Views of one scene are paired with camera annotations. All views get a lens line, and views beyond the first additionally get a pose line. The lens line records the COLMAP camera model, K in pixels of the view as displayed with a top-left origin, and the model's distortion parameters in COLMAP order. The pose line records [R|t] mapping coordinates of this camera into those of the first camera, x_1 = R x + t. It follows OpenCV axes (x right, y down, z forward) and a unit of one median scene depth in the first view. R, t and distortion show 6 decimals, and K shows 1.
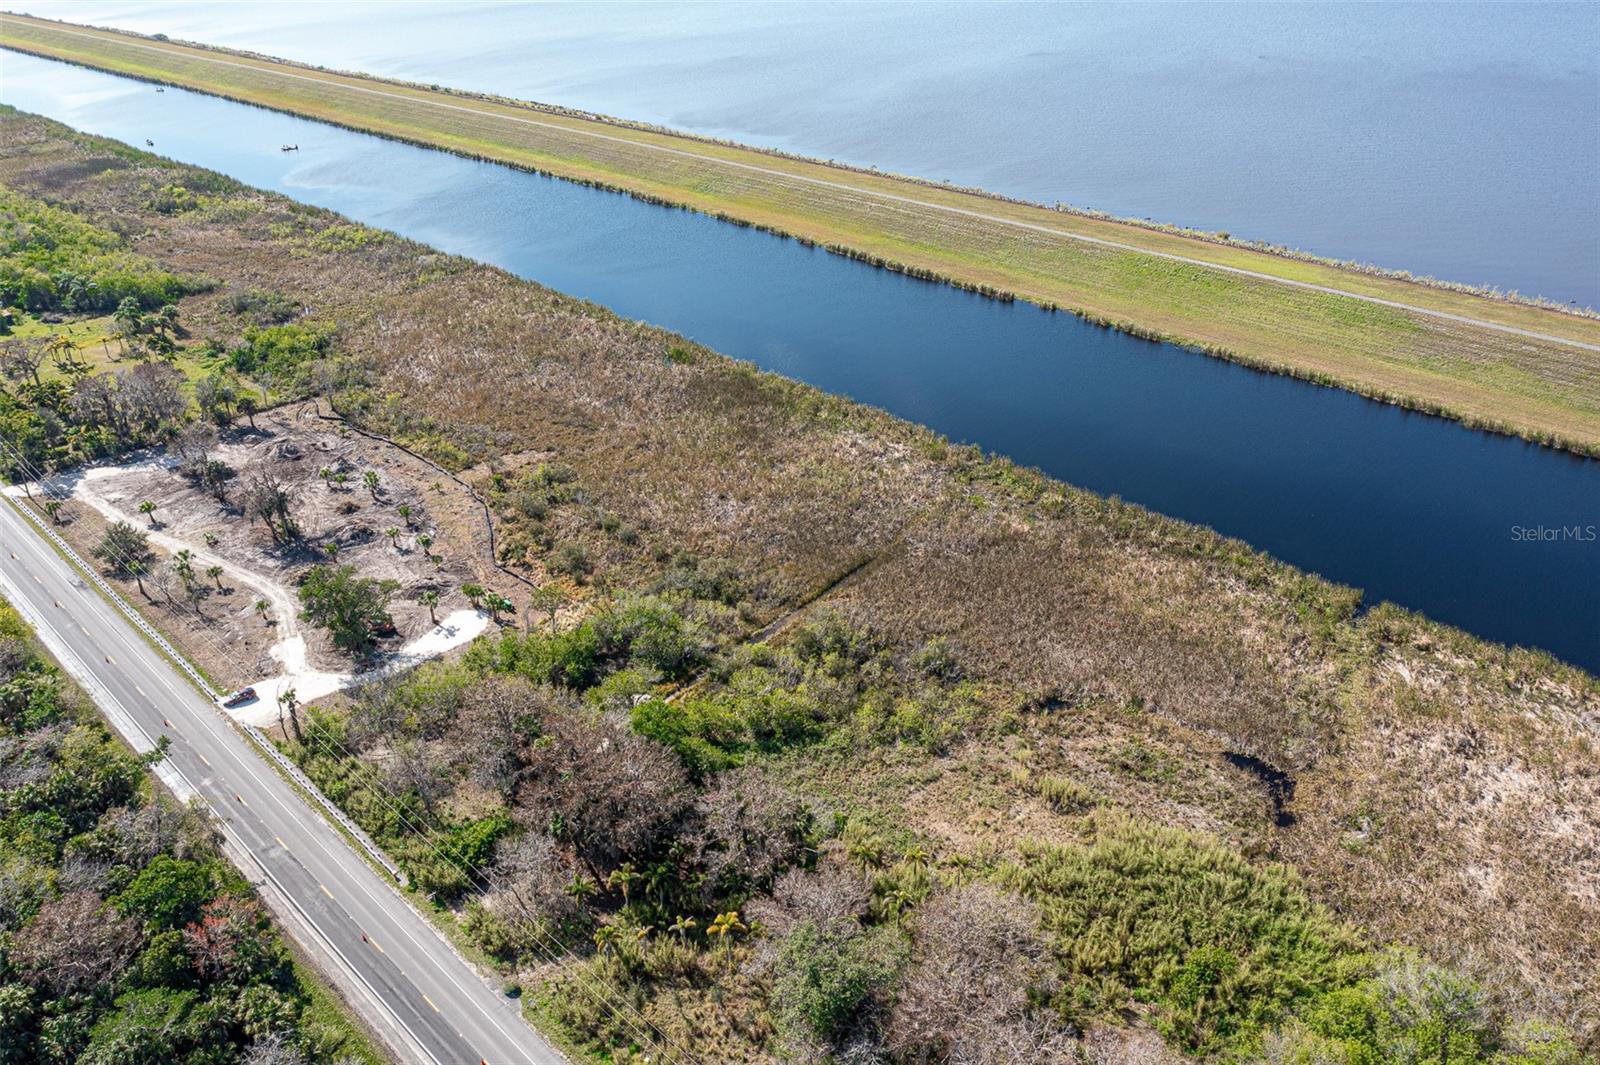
lens RADIAL K [[1263.9, 0, 794.7], [0, 1263.9, 534.8], [0, 0, 1]] dist [-0.004615, -0.000431]
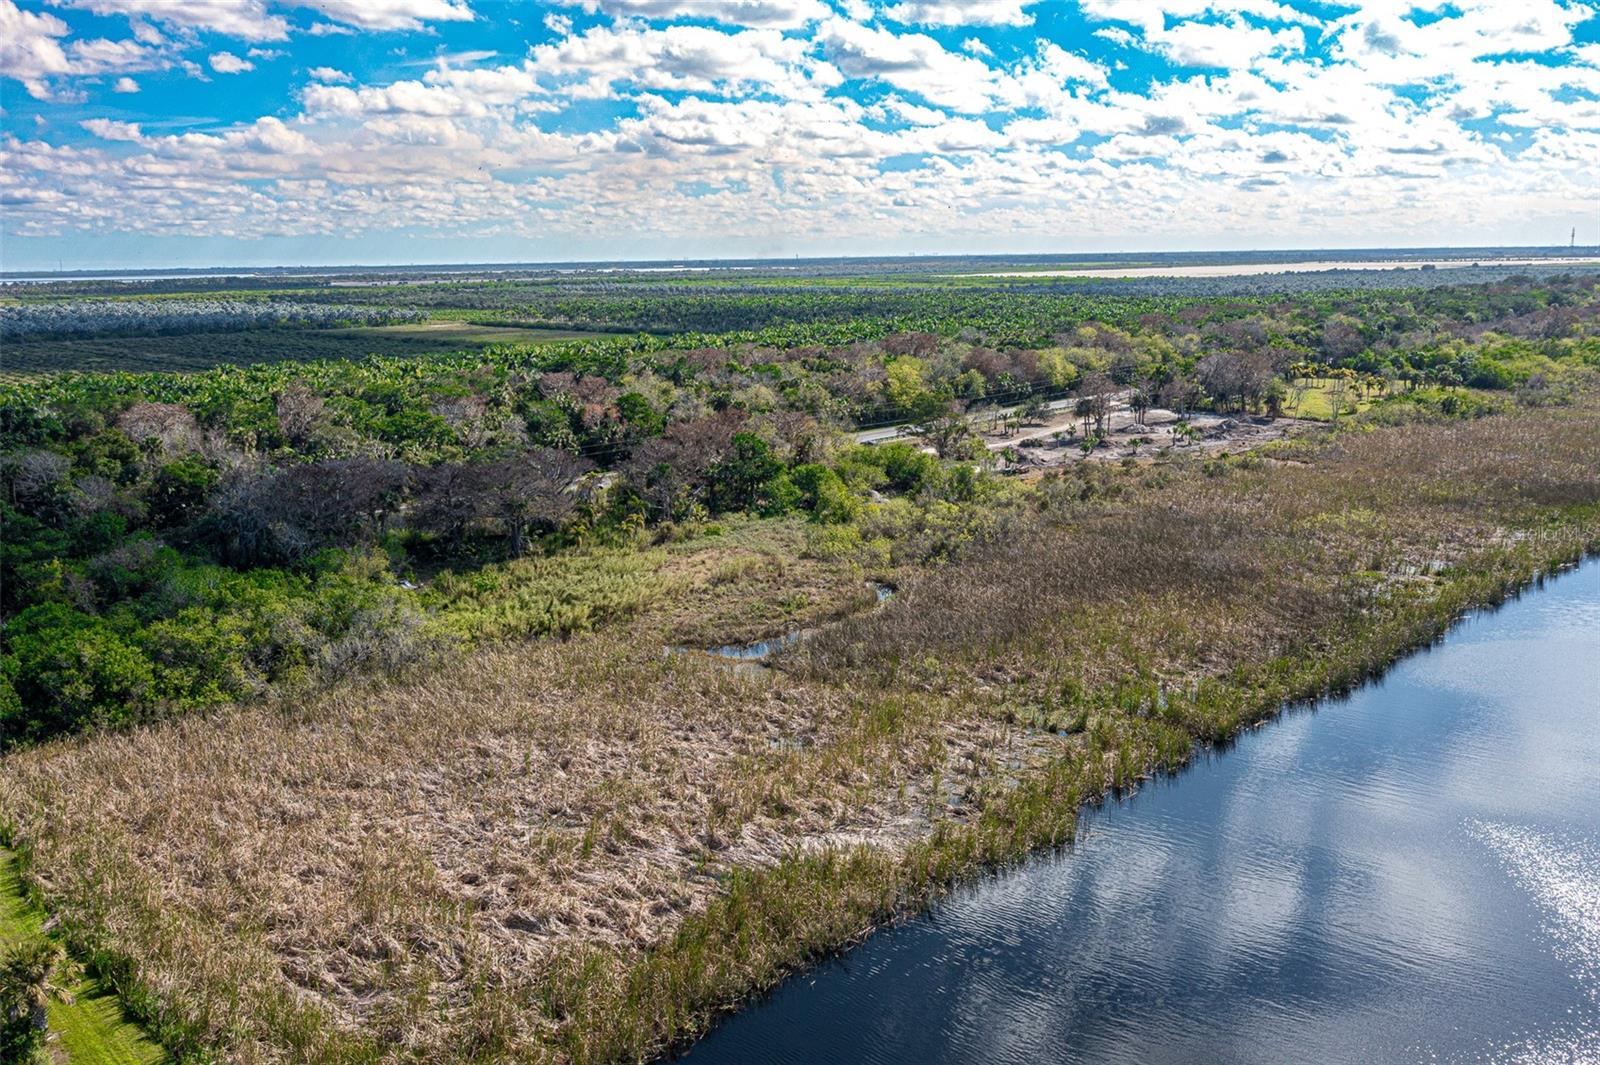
lens RADIAL K [[1268.8, 0, 800.0], [0, 1268.8, 532.5], [0, 0, 1]] dist [-0.007545, -0.007214]
pose [[0.002867, 0.235121, -0.971962, 0.786769], [-0.455402, 0.865634, 0.208056, -0.045464], [0.890281, 0.442037, 0.109556, 0.590603]]
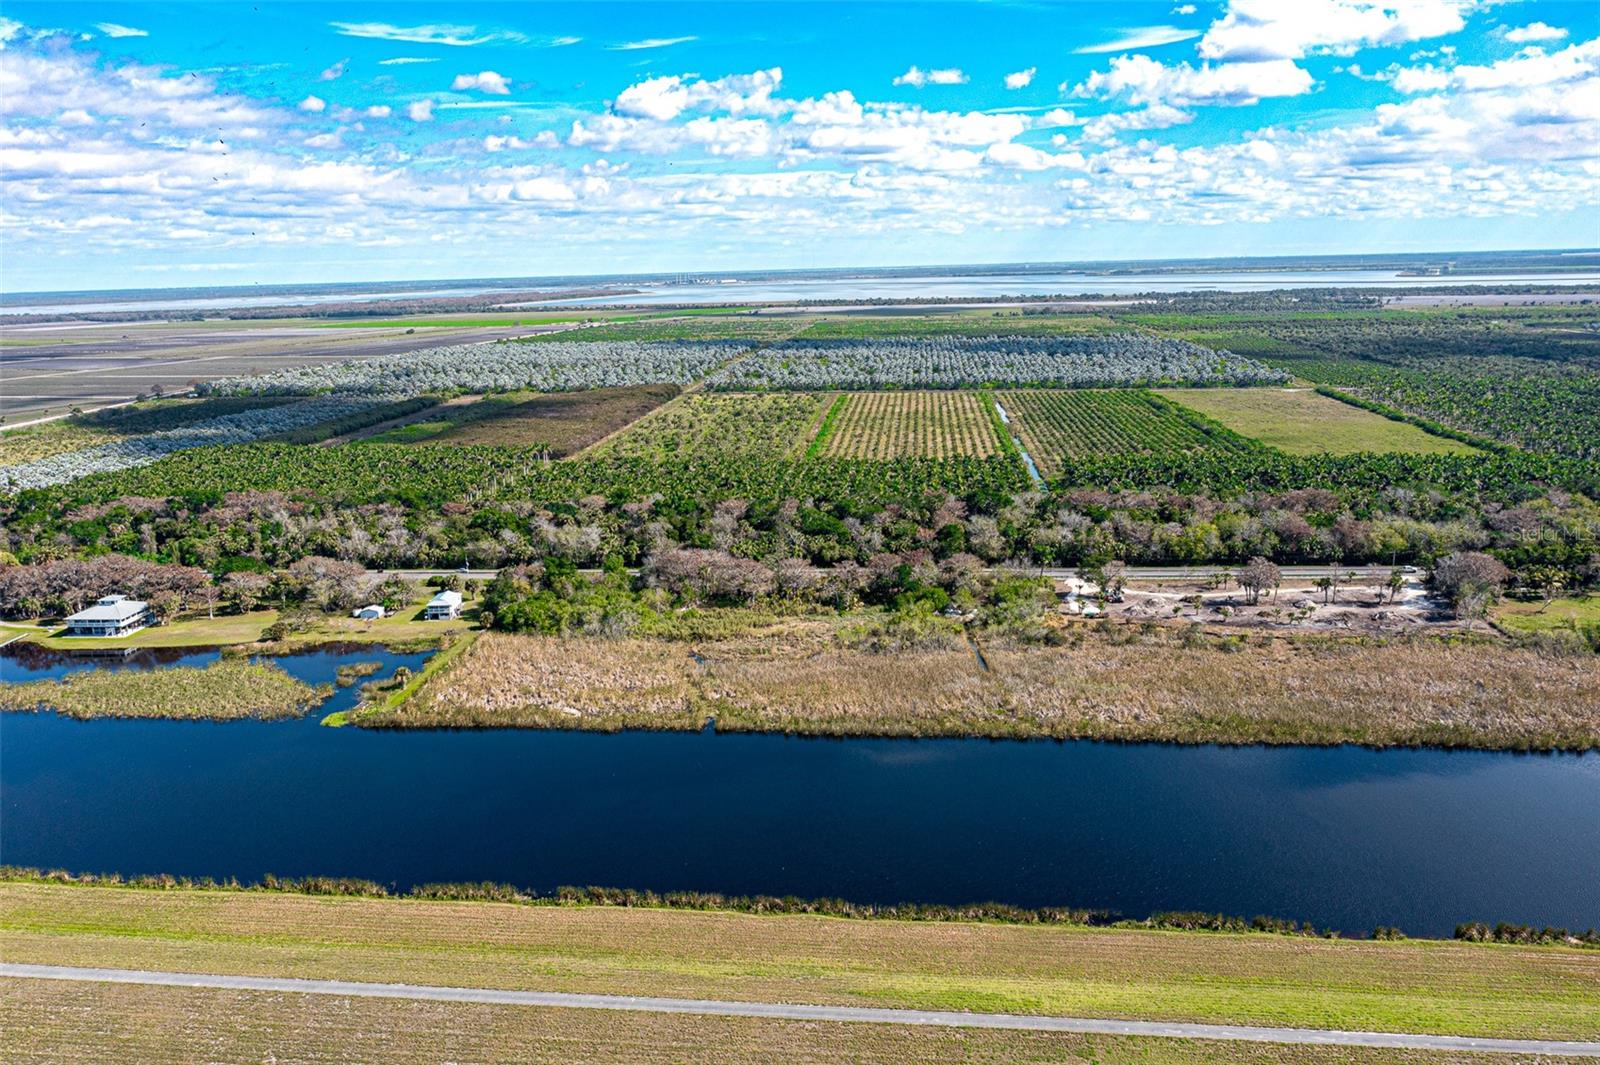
lens RADIAL K [[1283.3, 0, 793.8], [0, 1283.3, 470.8], [0, 0, 1]] dist [-0.003509, 0.002554]
pose [[-0.767813, 0.145215, -0.624000, 1.034375], [-0.261120, 0.818477, 0.511774, -0.803091], [0.585047, 0.555885, -0.590519, 1.437165]]
